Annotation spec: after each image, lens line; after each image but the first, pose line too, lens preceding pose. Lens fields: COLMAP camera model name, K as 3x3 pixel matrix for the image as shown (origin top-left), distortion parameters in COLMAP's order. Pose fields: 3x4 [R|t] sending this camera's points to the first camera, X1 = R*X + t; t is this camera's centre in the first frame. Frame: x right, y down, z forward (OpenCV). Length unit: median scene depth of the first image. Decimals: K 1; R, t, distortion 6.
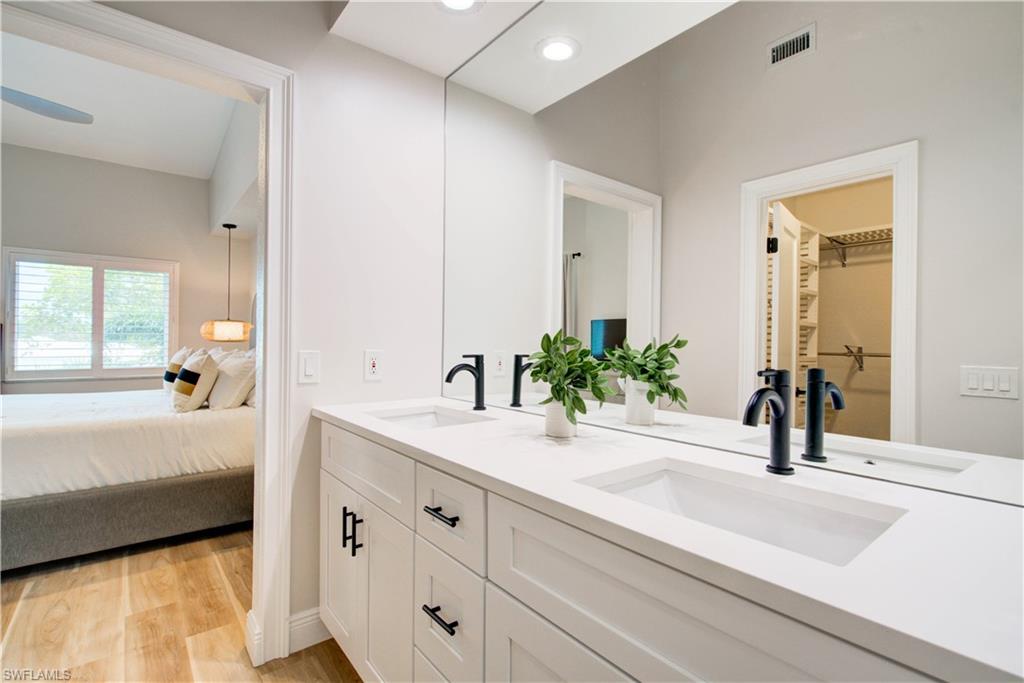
lens RADIAL K [[475.8, 0, 511.1], [0, 475.8, 342.7], [0, 0, 1]] dist [-0.000976, 0.000009]
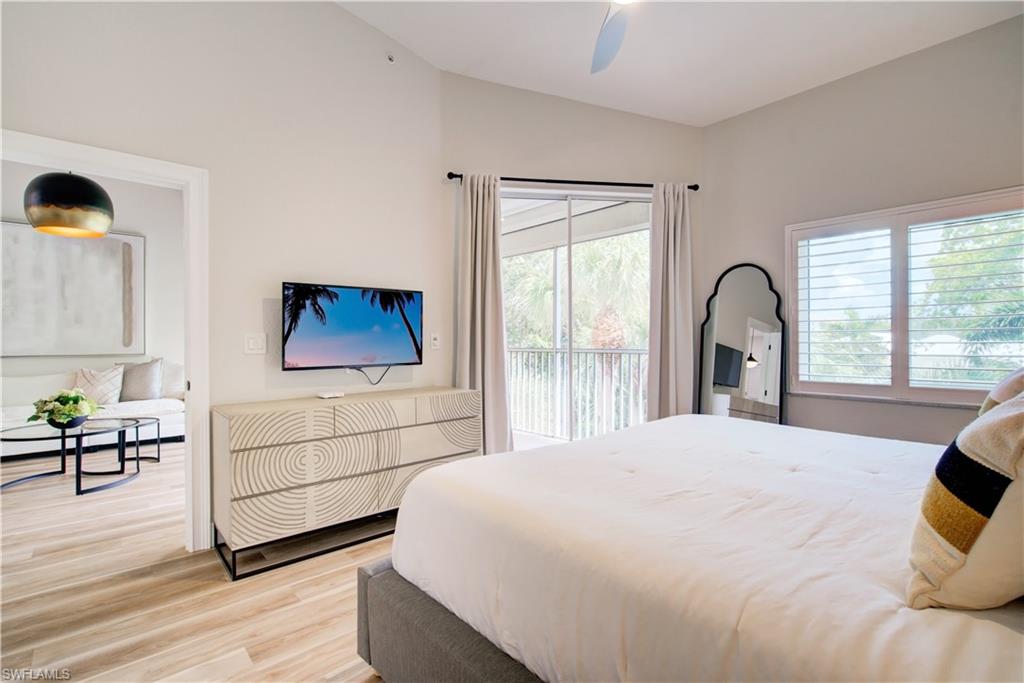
lens RADIAL K [[475.8, 0, 510.7], [0, 475.8, 341.1], [0, 0, 1]] dist [-0.000976, 0.000009]
pose [[0.045938, -0.005492, -0.998929, -0.260667], [0.004952, 0.999974, -0.005270, -0.004525], [0.998932, -0.004705, 0.045964, 0.455205]]
